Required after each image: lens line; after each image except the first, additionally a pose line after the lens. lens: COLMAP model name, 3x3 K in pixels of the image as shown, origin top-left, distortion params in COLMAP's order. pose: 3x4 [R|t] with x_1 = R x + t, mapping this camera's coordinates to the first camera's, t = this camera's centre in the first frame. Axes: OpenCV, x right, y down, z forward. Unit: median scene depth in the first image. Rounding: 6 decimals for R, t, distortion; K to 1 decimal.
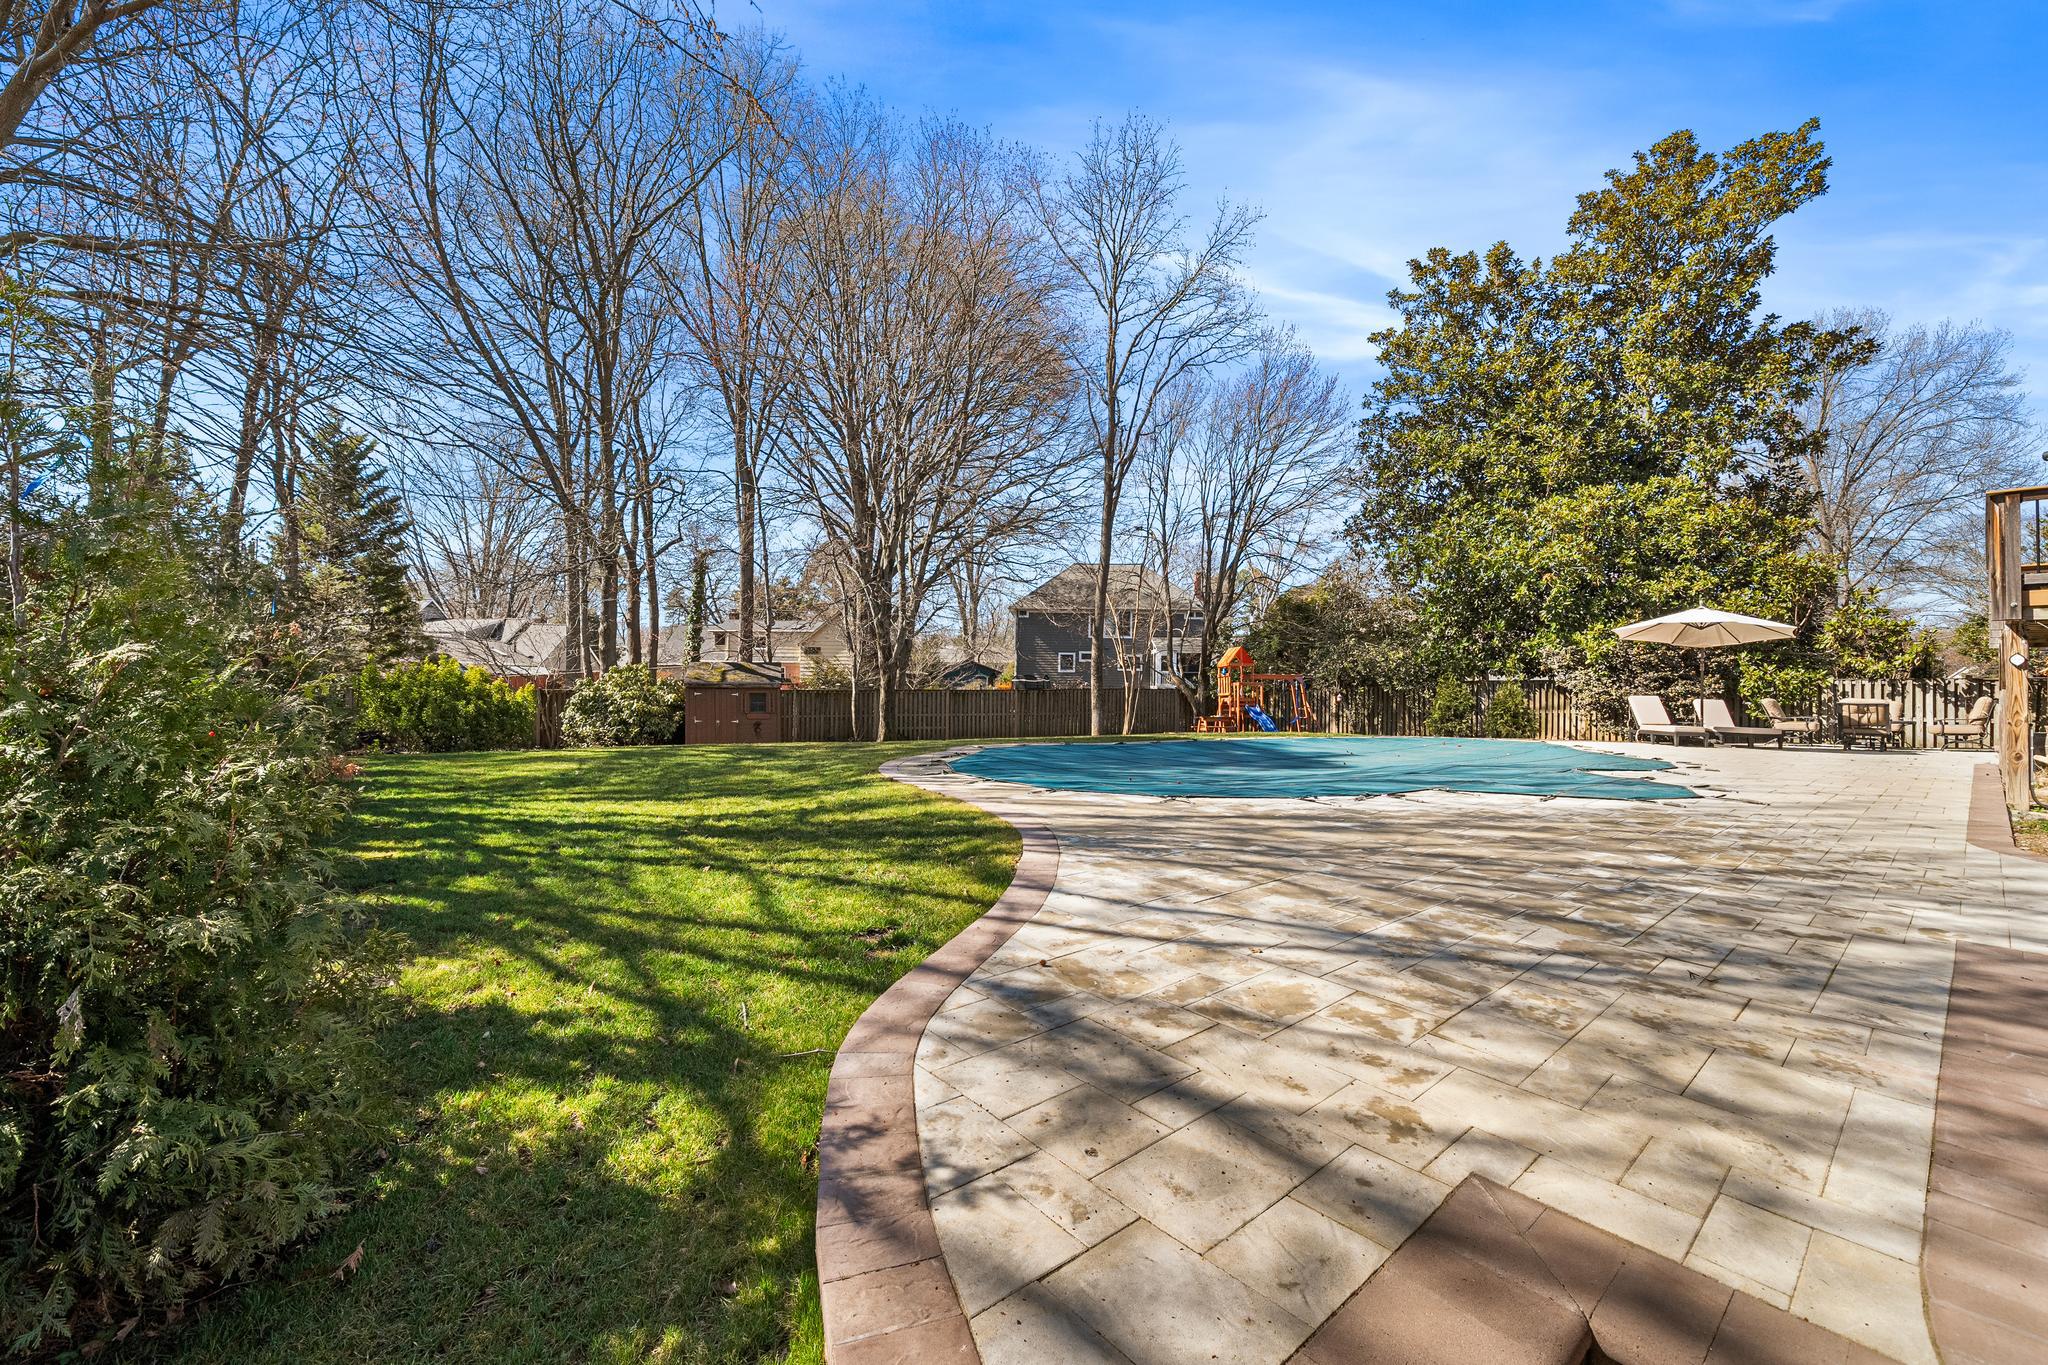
lens RADIAL K [[829.1, 0, 1023.8], [0, 829.1, 682.2], [0, 0, 1]] dist [0.000586, 0.000007]
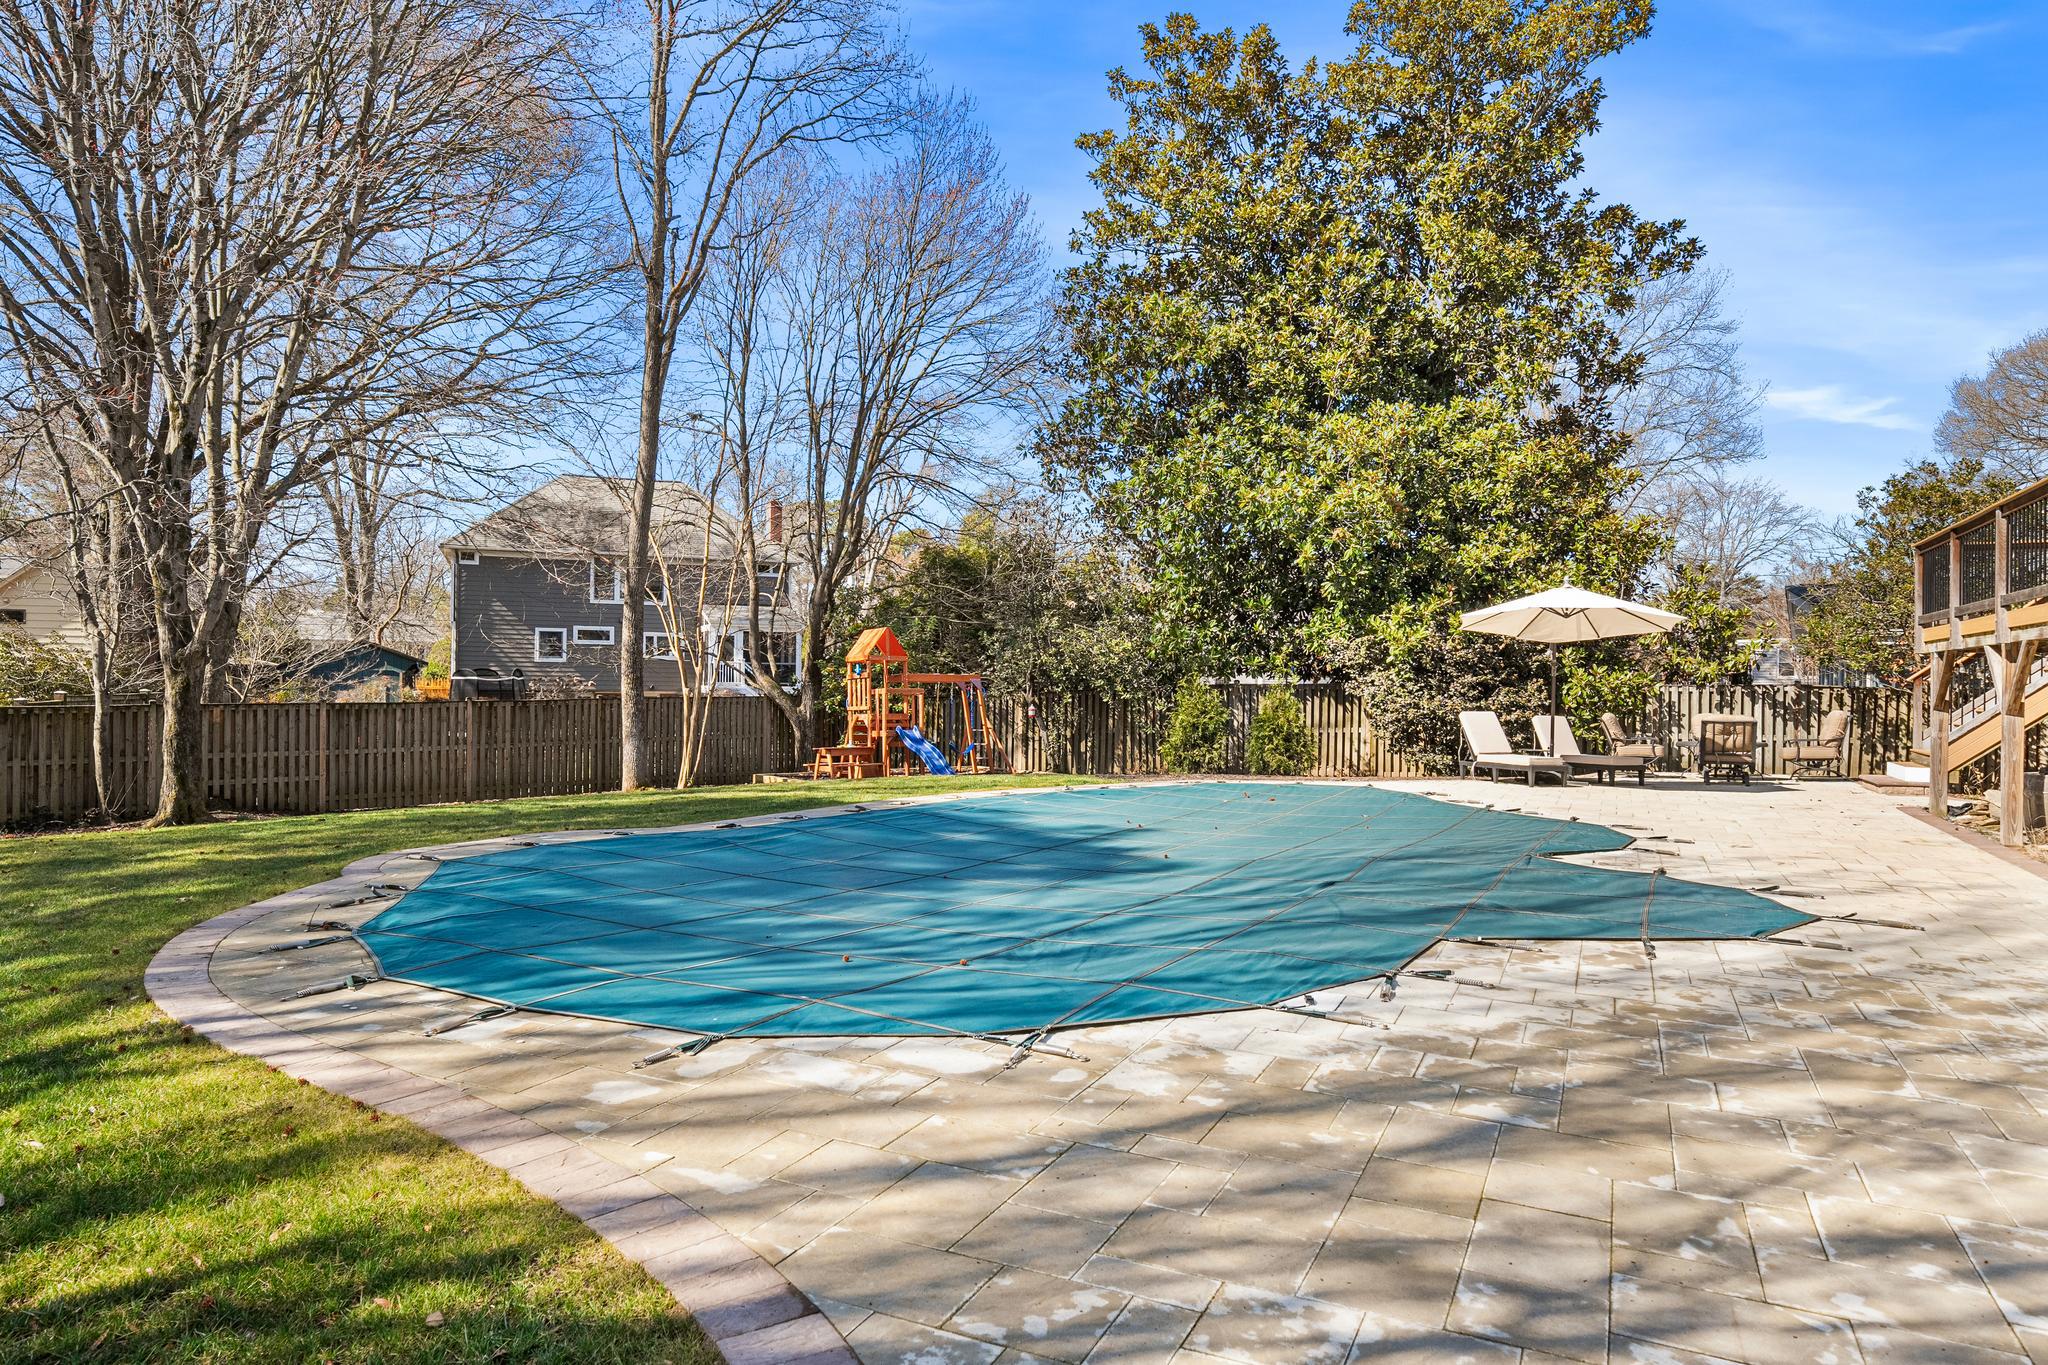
lens RADIAL K [[1297.5, 0, 1023.4], [0, 1297.5, 687.3], [0, 0, 1]] dist [0.010954, -0.000584]
pose [[0.917553, -0.002859, 0.397602, -0.017656], [-0.000887, 0.999957, 0.009238, -0.009438], [-0.397611, -0.008829, 0.917511, 0.115143]]
